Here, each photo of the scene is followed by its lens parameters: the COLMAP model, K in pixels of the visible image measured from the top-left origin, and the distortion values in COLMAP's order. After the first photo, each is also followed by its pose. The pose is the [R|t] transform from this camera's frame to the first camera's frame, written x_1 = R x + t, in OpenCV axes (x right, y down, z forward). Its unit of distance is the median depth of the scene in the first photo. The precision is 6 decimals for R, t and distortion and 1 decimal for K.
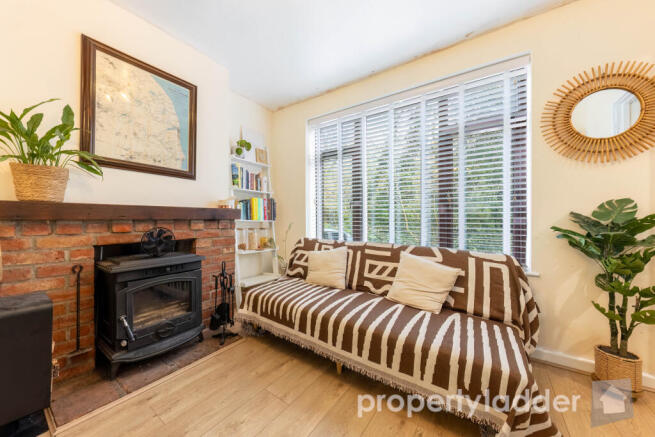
lens RADIAL K [[226.8, 0, 330.1], [0, 226.8, 217.9], [0, 0, 1]] dist [0.006487, -0.002302]
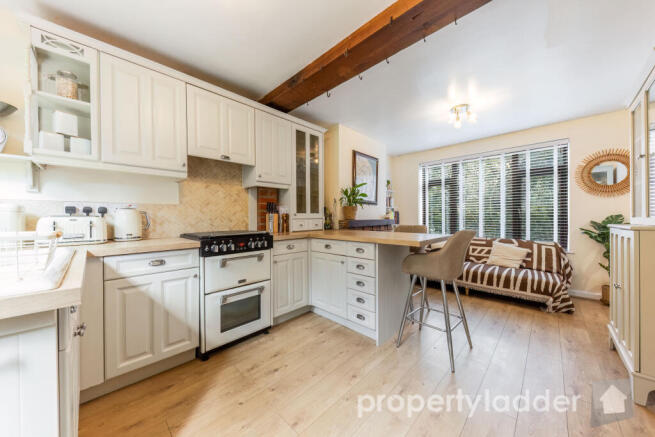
lens RADIAL K [[226.8, 0, 329.6], [0, 226.8, 219.9], [0, 0, 1]] dist [0.006487, -0.002302]
pose [[0.988082, -0.009342, -0.153646, -0.801709], [0.011284, 0.999867, 0.011769, -0.074072], [0.153516, -0.013362, 0.988056, -1.177499]]
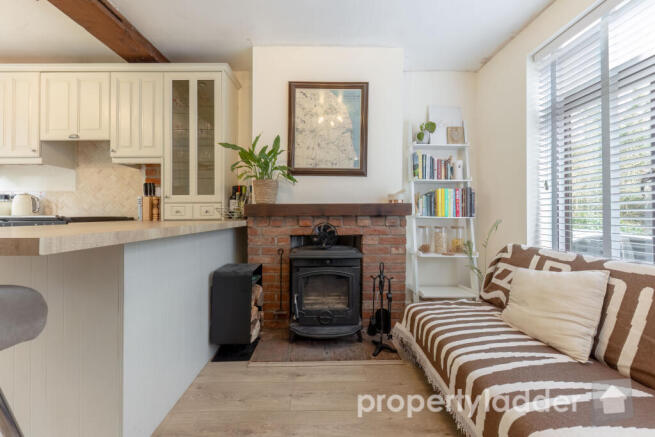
lens RADIAL K [[226.8, 0, 344.7], [0, 226.8, 215.6], [0, 0, 1]] dist [0.006487, -0.002302]
pose [[0.586394, -0.008626, -0.809980, 0.180522], [0.007749, 0.999957, -0.005039, 0.012109], [0.809989, -0.003321, 0.586436, 0.382138]]
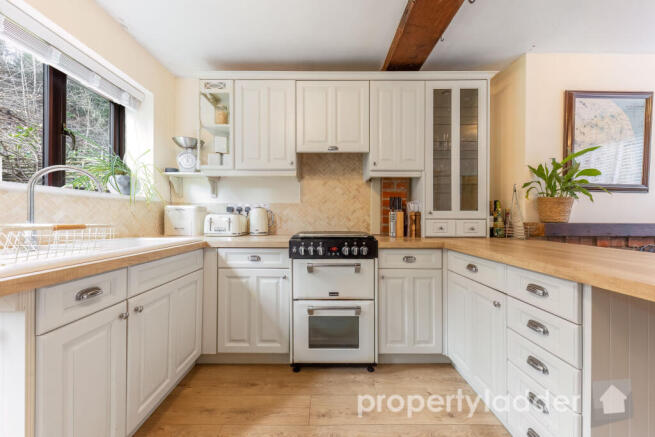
lens RADIAL K [[226.8, 0, 330.3], [0, 226.8, 216.7], [0, 0, 1]] dist [0.006487, -0.002302]
pose [[0.576339, -0.004819, -0.817197, -0.666053], [-0.001321, 0.999976, -0.006829, -0.067906], [0.817210, 0.005016, 0.576319, -0.683133]]
